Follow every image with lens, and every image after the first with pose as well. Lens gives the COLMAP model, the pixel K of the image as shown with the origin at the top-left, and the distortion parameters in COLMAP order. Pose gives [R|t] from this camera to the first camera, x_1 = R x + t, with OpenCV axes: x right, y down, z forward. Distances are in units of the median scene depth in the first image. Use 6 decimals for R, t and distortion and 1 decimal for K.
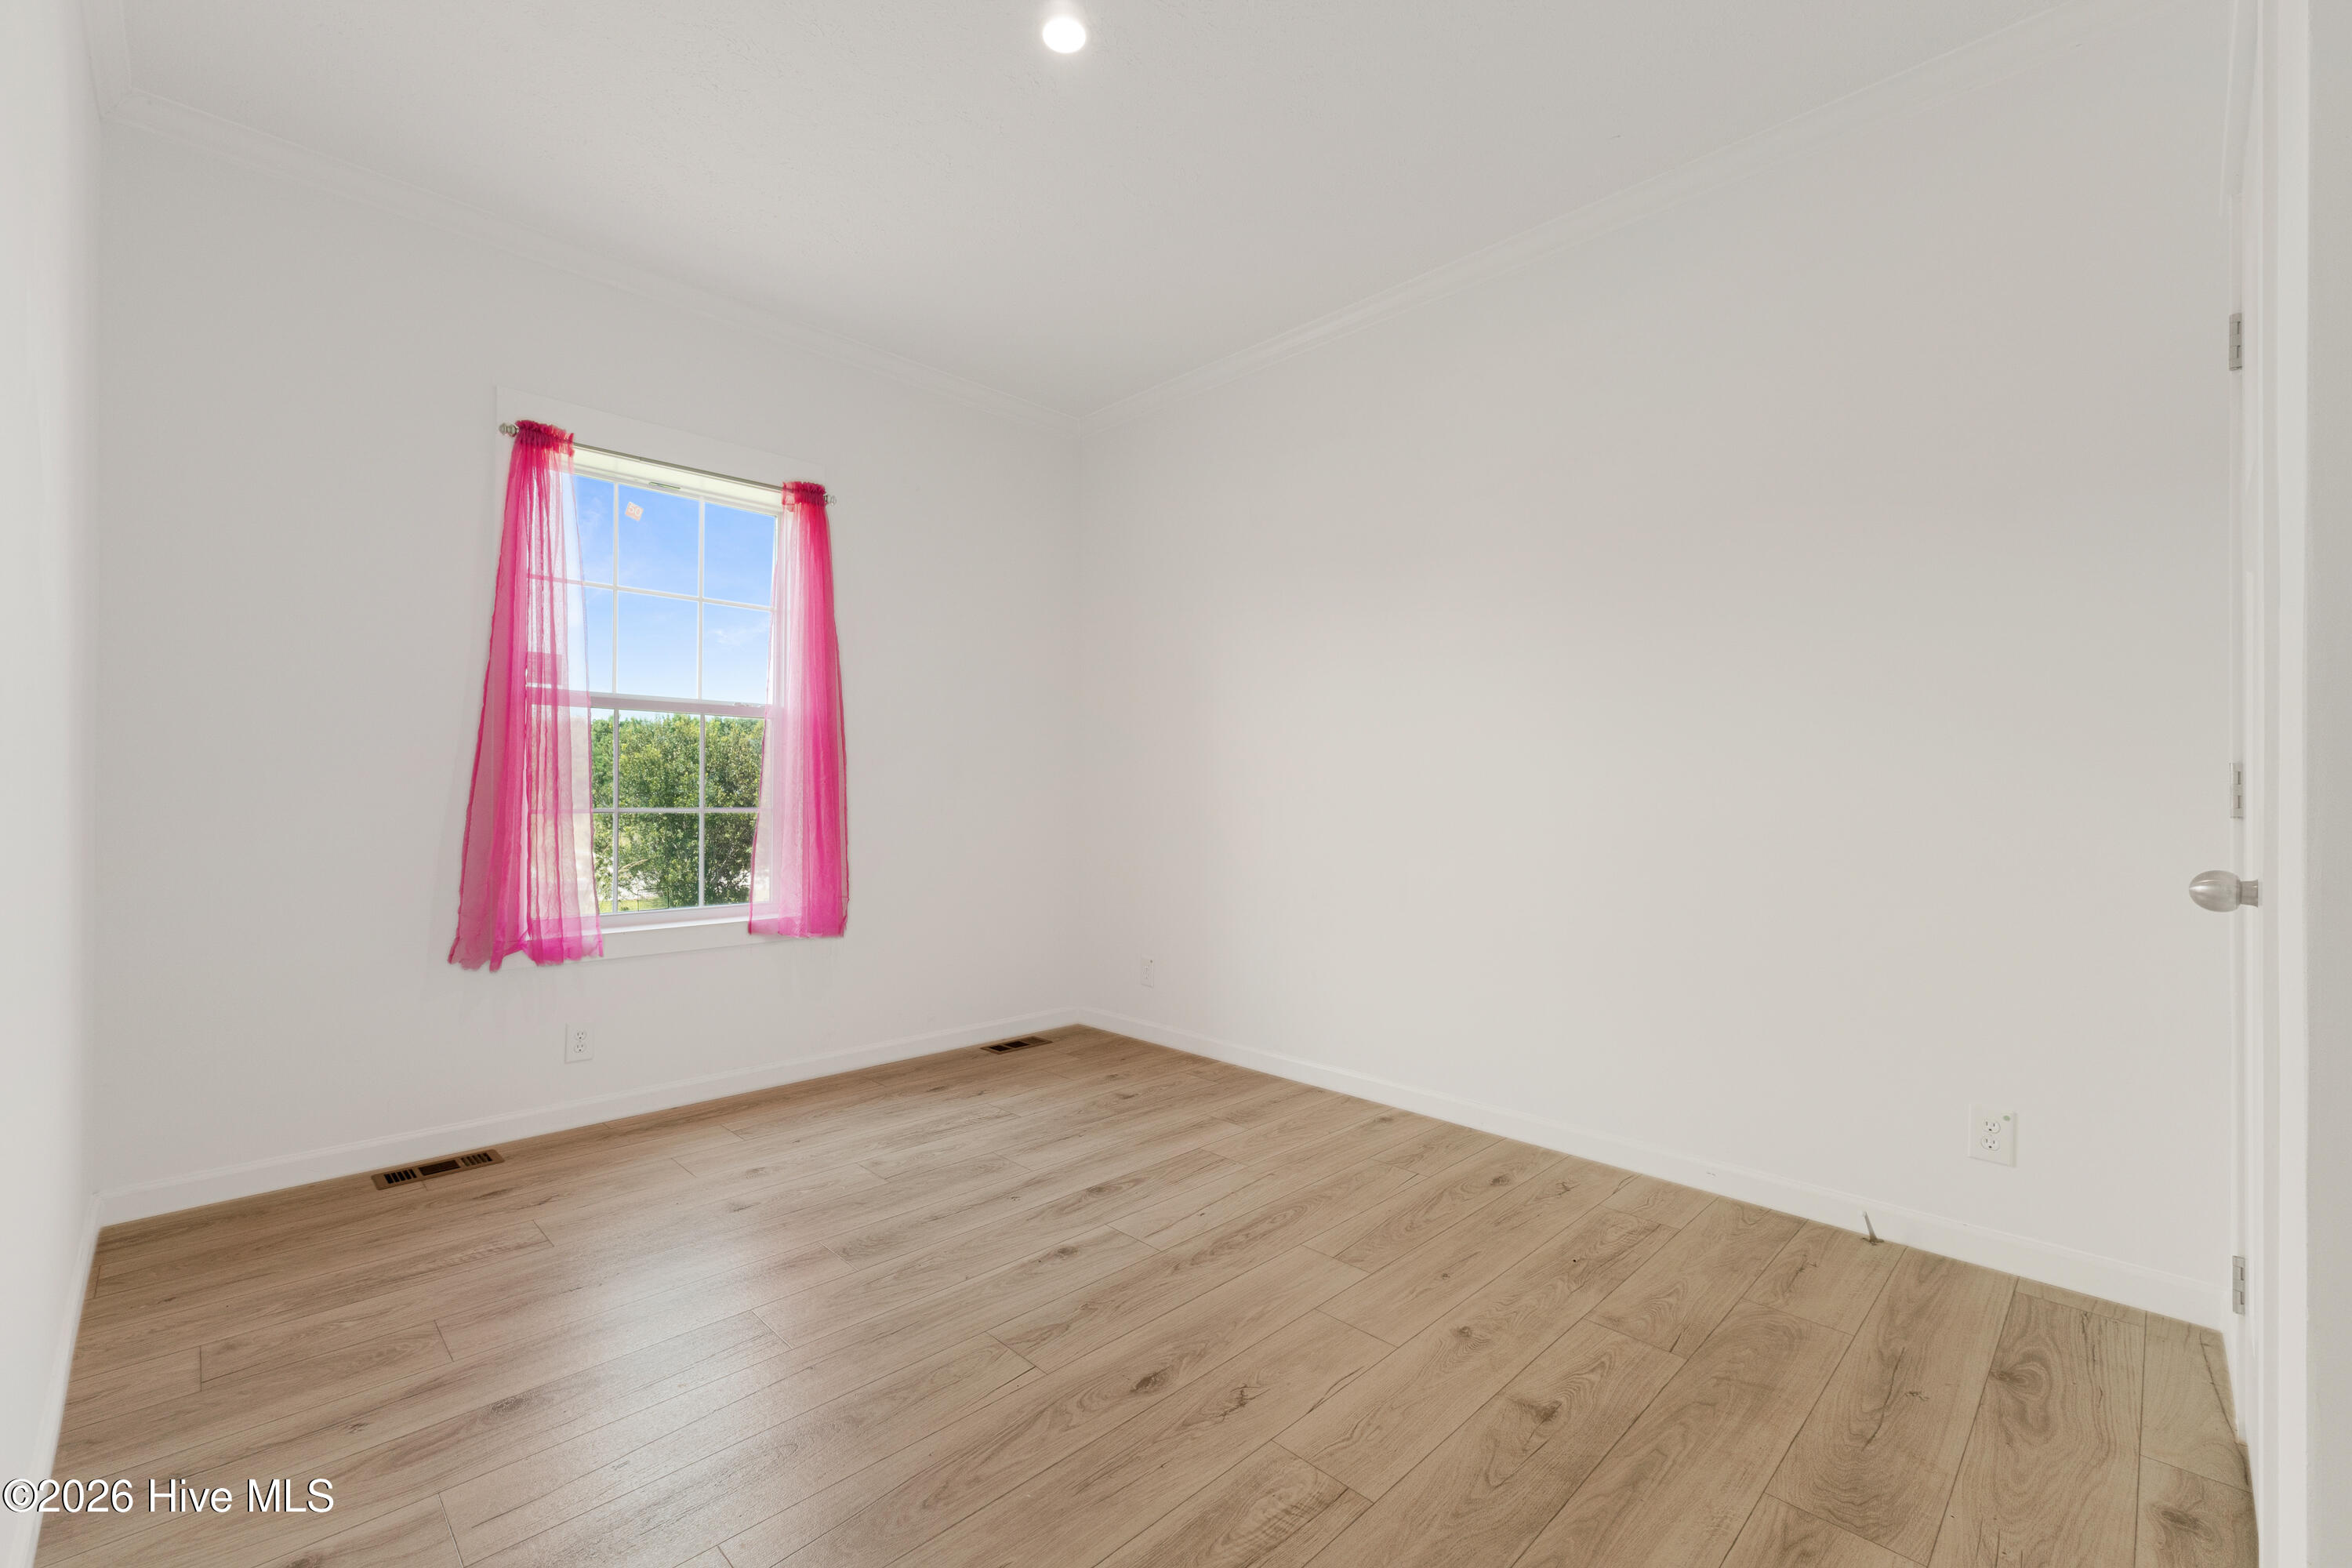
lens RADIAL K [[989.1, 0, 1165.7], [0, 989.1, 783.3], [0, 0, 1]] dist [0.003313, 0.000363]
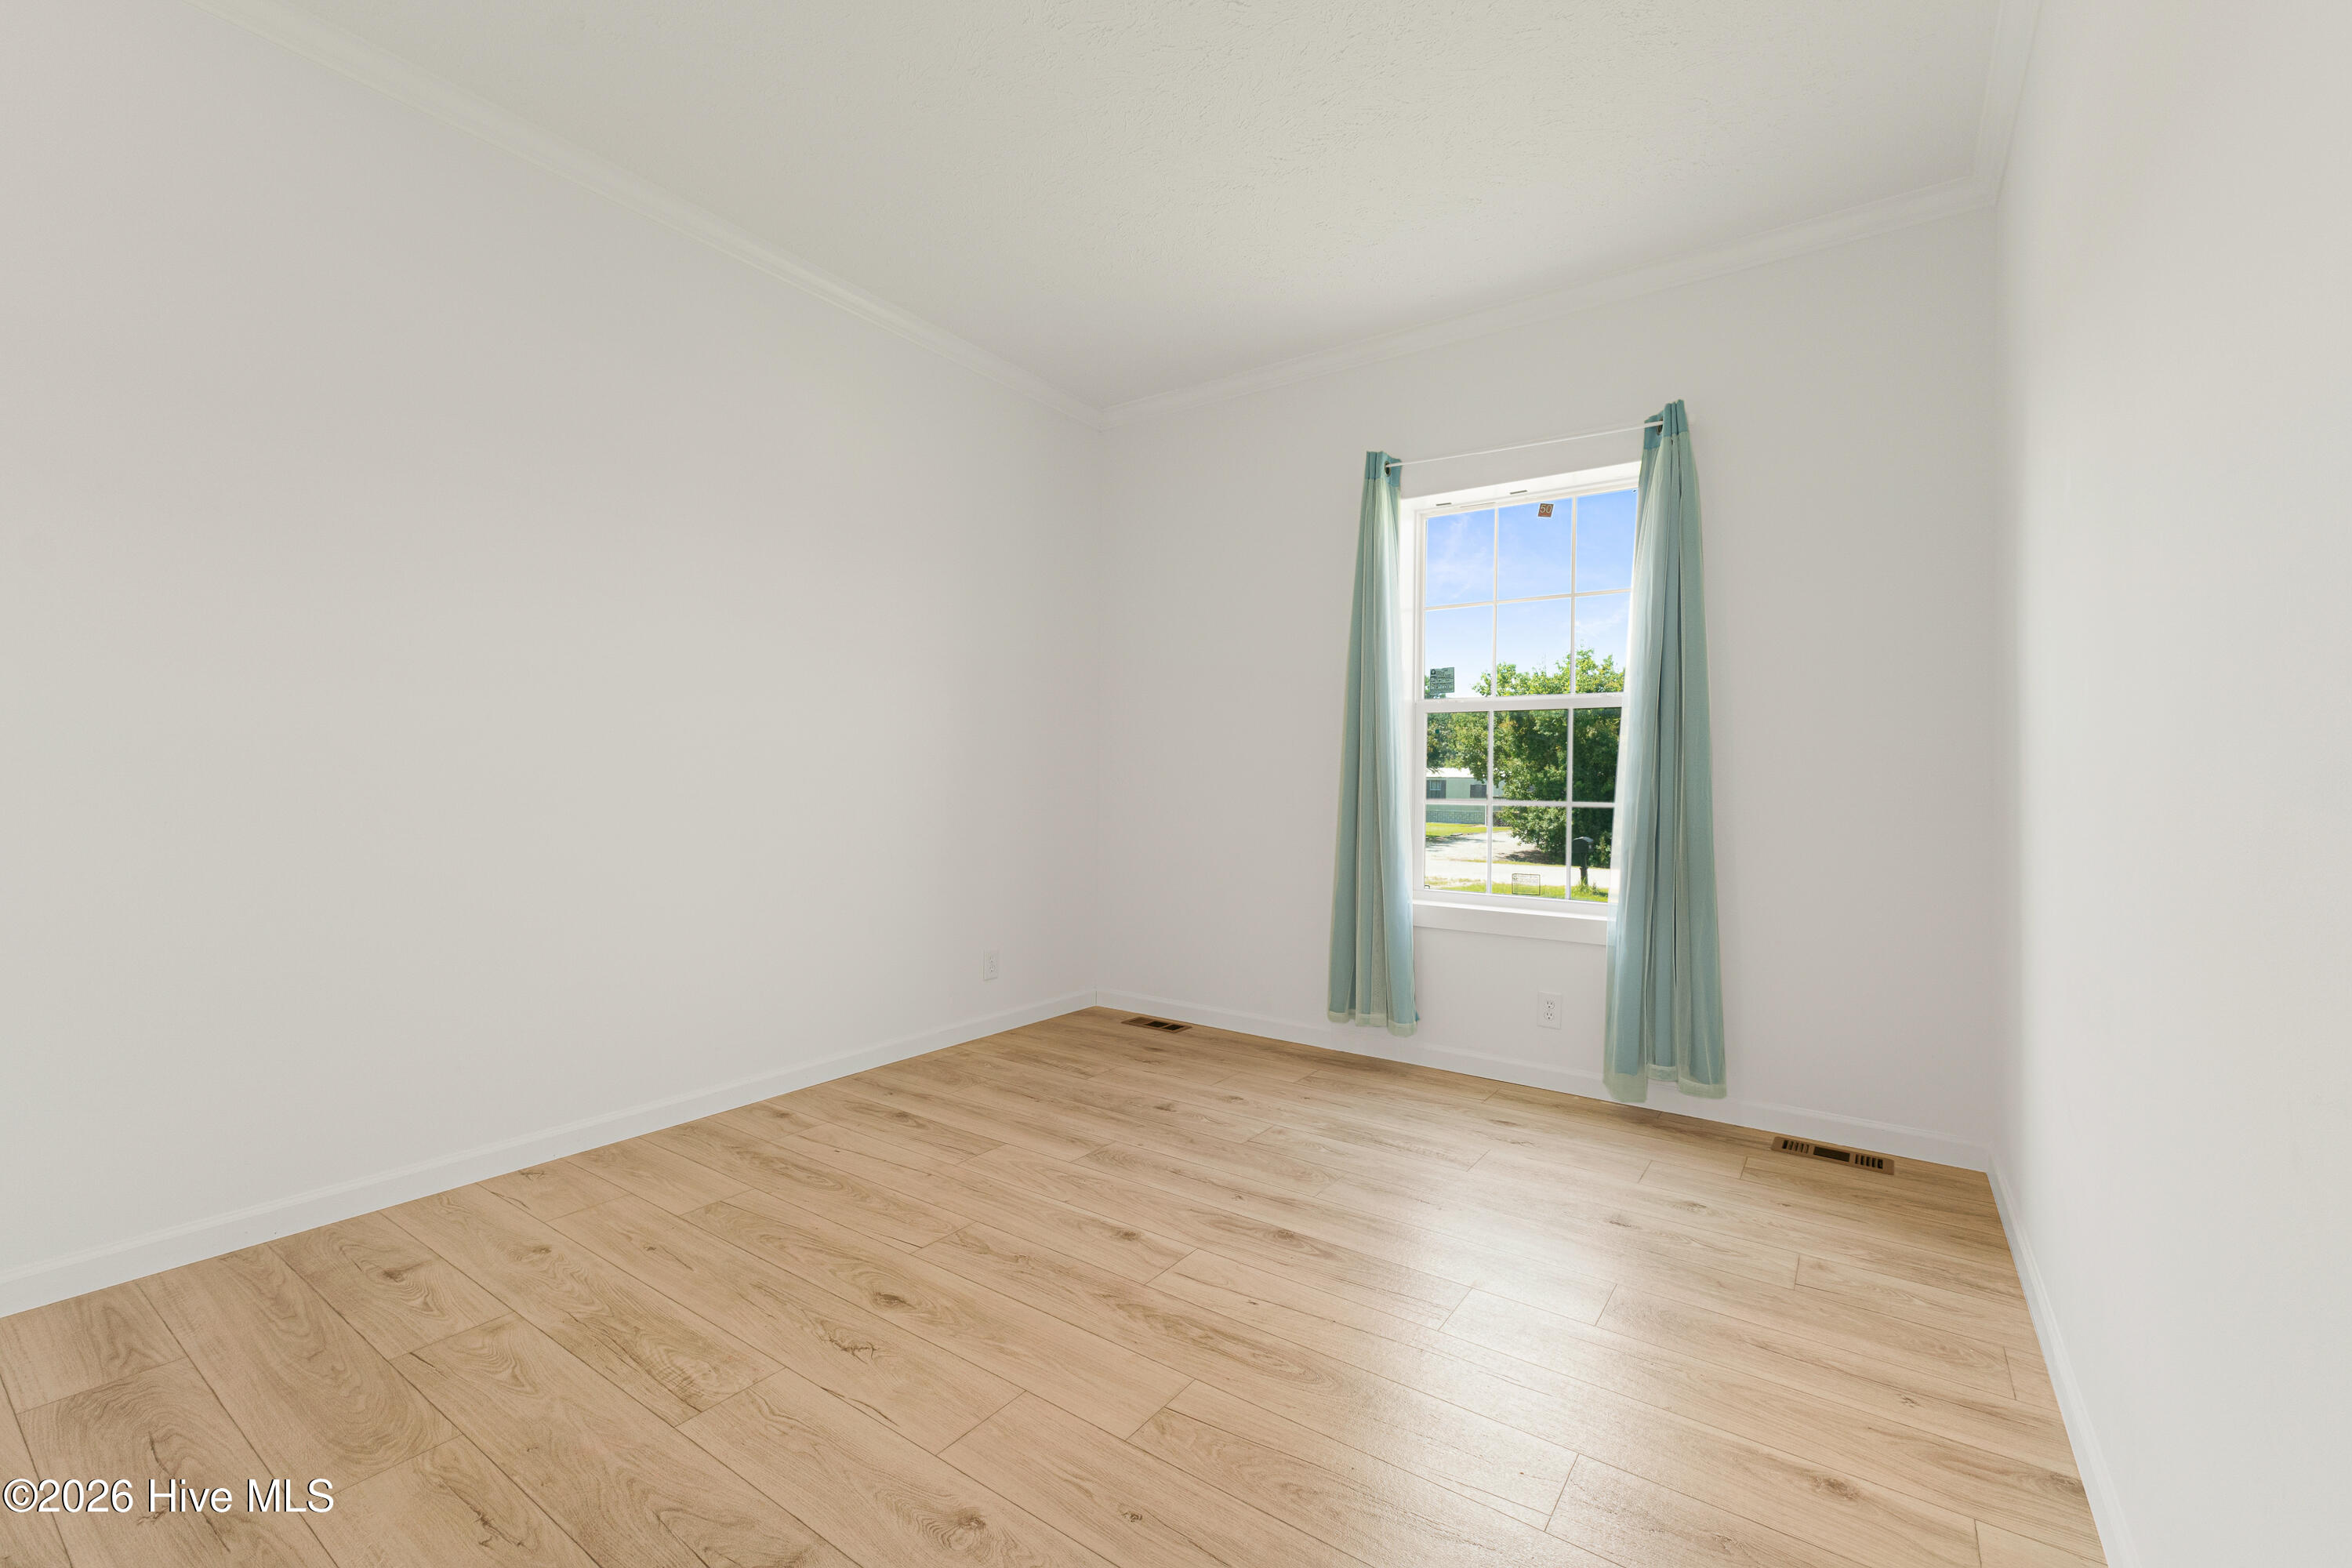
lens RADIAL K [[980.0, 0, 1186.5], [0, 980.0, 782.1], [0, 0, 1]] dist [0.008338, -0.001350]
pose [[0.181582, -0.000926, -0.983375, 0.788190], [-0.001303, 0.999998, -0.001183, 0.012940], [0.983375, 0.001496, 0.181580, 0.779584]]
